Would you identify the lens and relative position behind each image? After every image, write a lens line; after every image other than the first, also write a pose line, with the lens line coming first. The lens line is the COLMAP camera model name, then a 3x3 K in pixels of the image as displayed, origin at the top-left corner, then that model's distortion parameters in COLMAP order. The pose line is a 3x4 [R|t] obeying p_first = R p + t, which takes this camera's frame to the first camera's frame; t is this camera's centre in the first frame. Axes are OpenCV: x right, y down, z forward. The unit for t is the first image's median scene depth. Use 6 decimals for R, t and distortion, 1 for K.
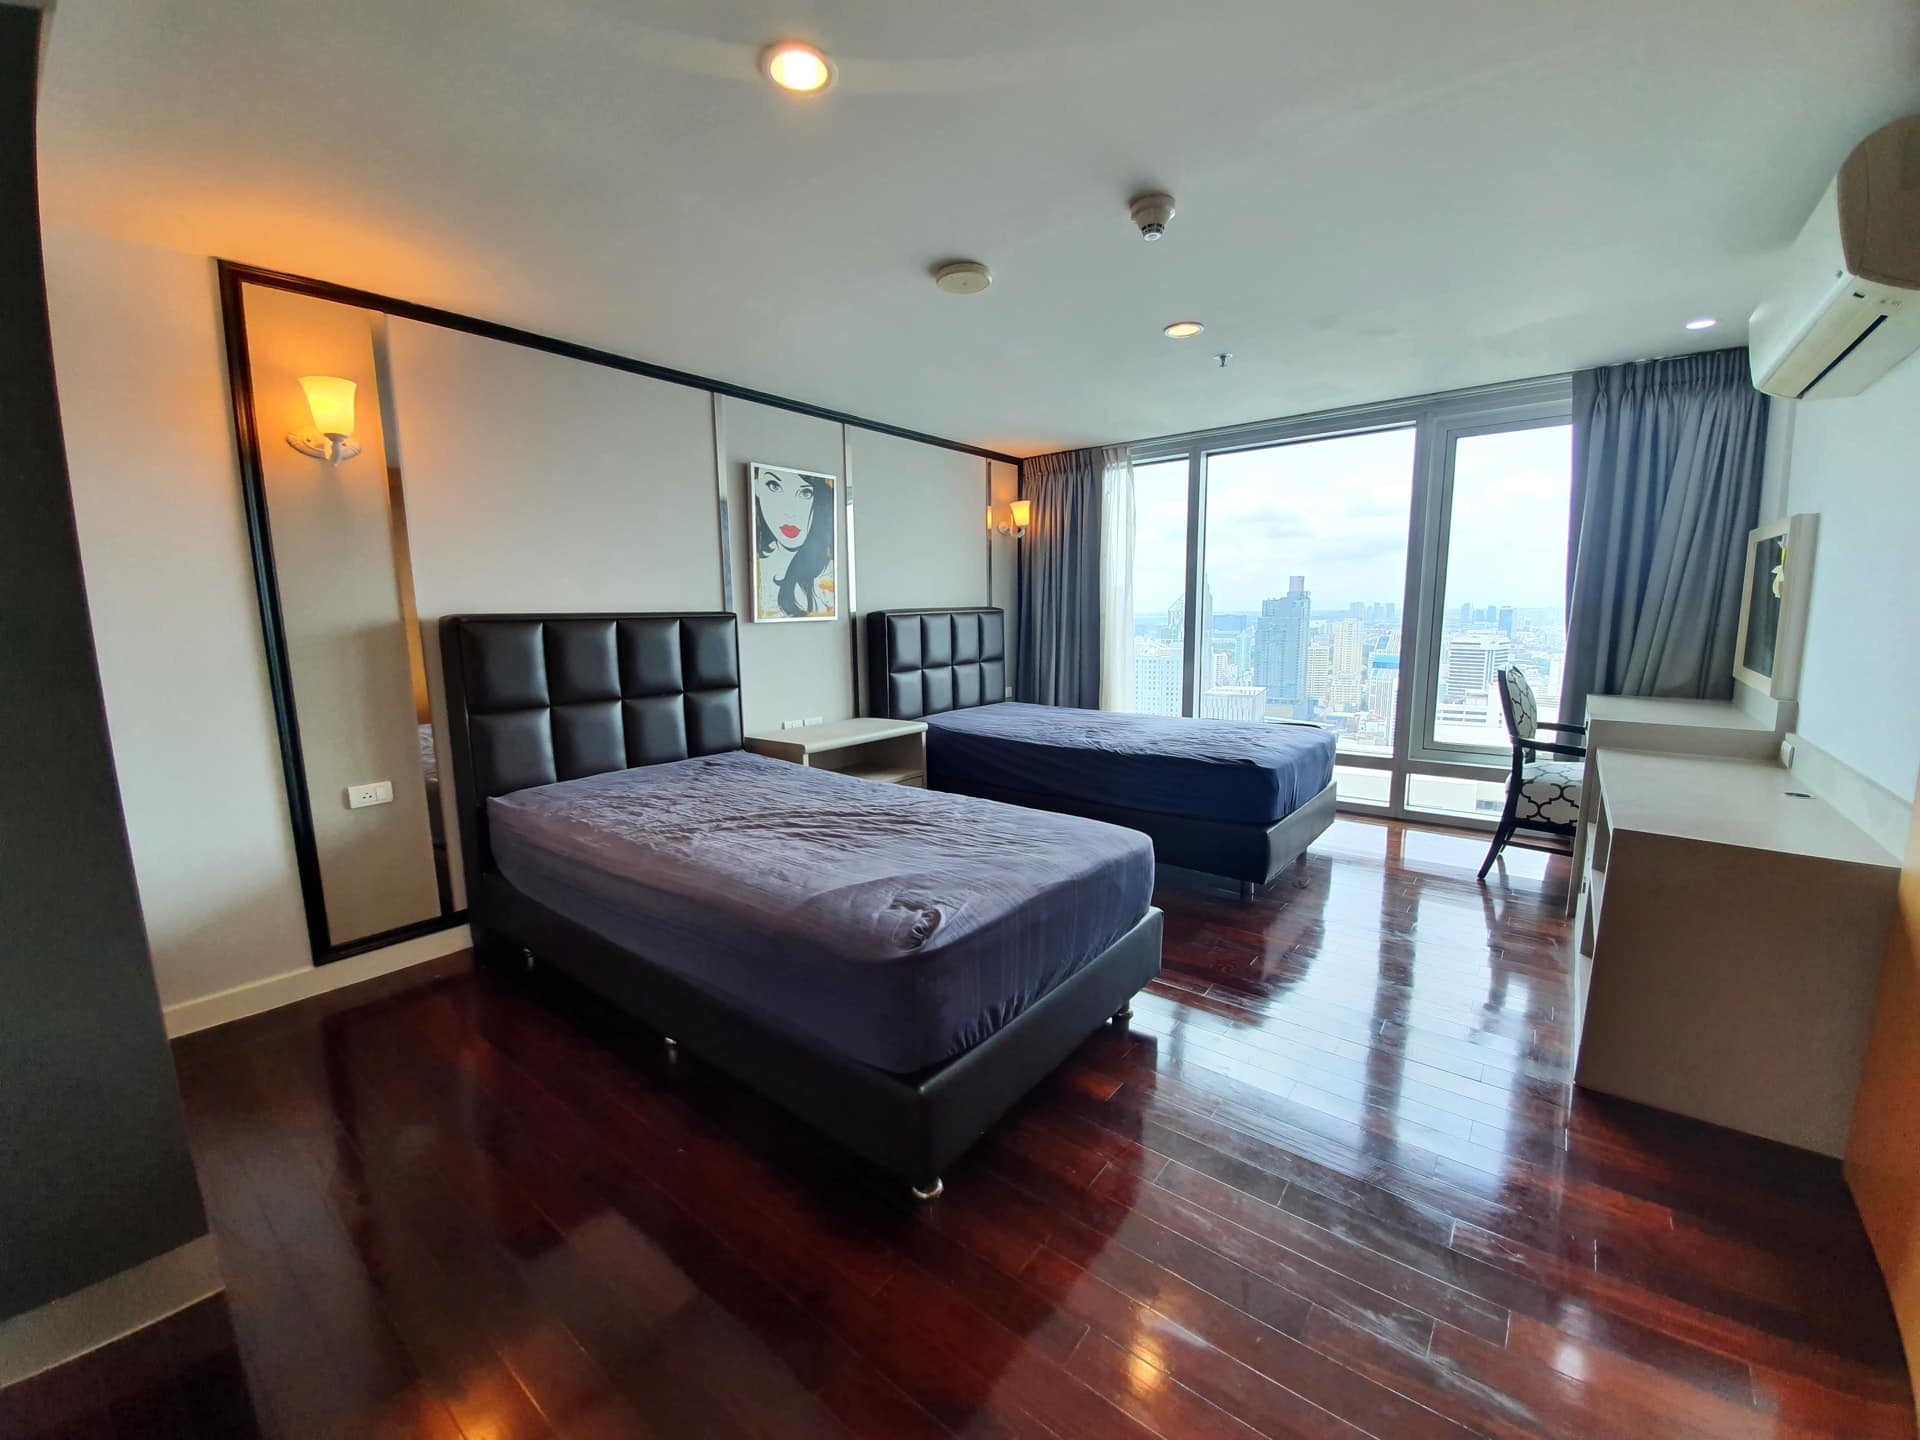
lens RADIAL K [[760.6, 0, 952.5], [0, 760.6, 717.8], [0, 0, 1]] dist [-0.005128, -0.010242]
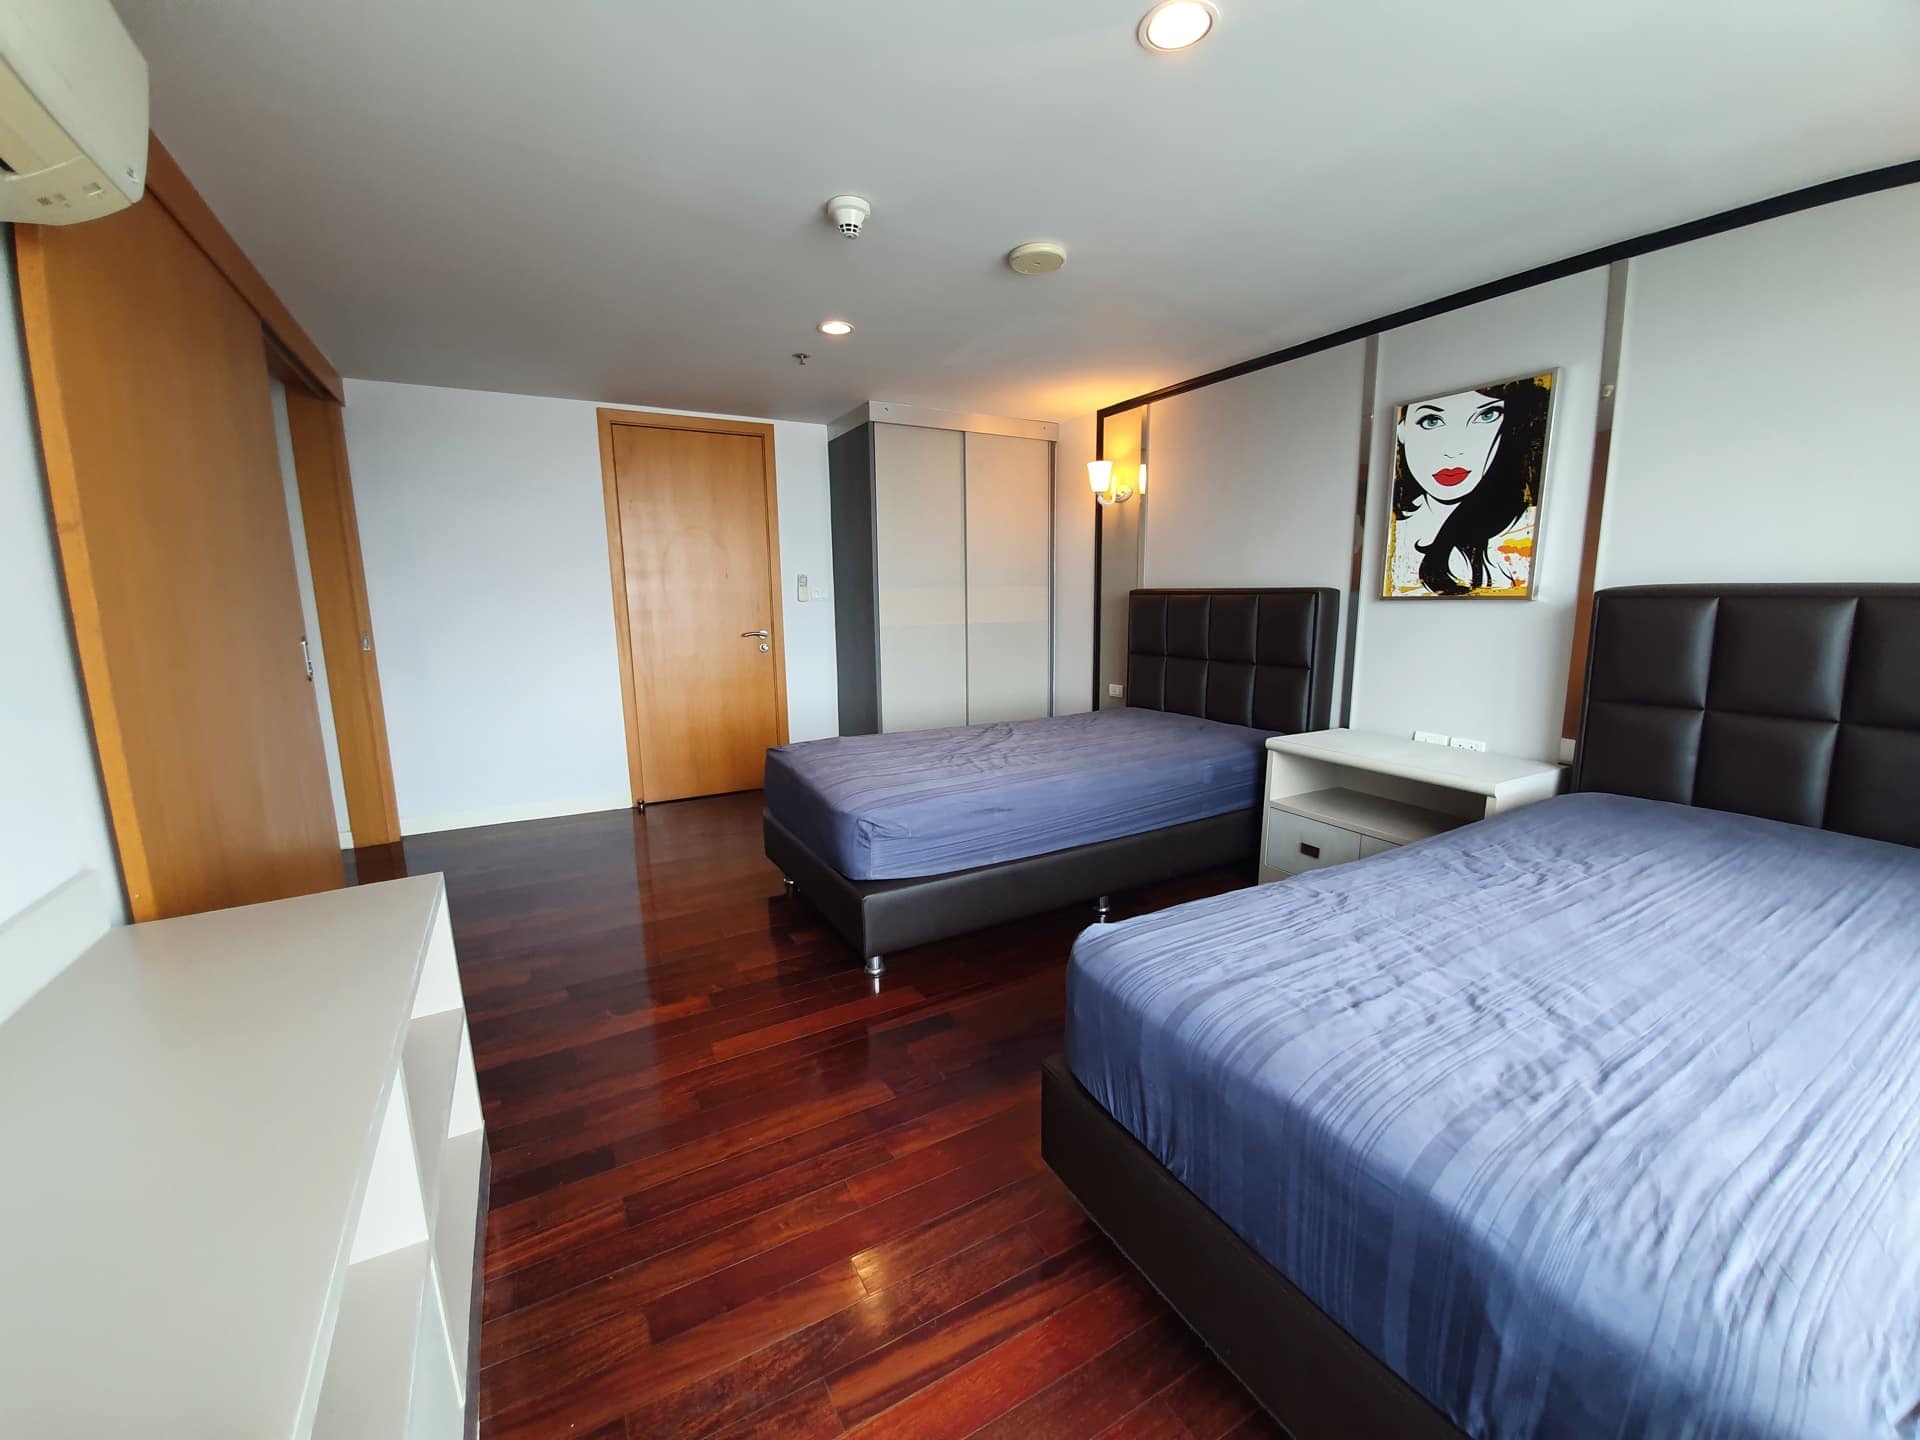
lens RADIAL K [[760.6, 0, 959.4], [0, 760.6, 724.9], [0, 0, 1]] dist [-0.005128, -0.010242]
pose [[-0.373772, 0.173777, -0.911096, 0.477368], [-0.118185, 0.965362, 0.232613, -0.091671], [0.919960, 0.194622, -0.340288, 0.613779]]
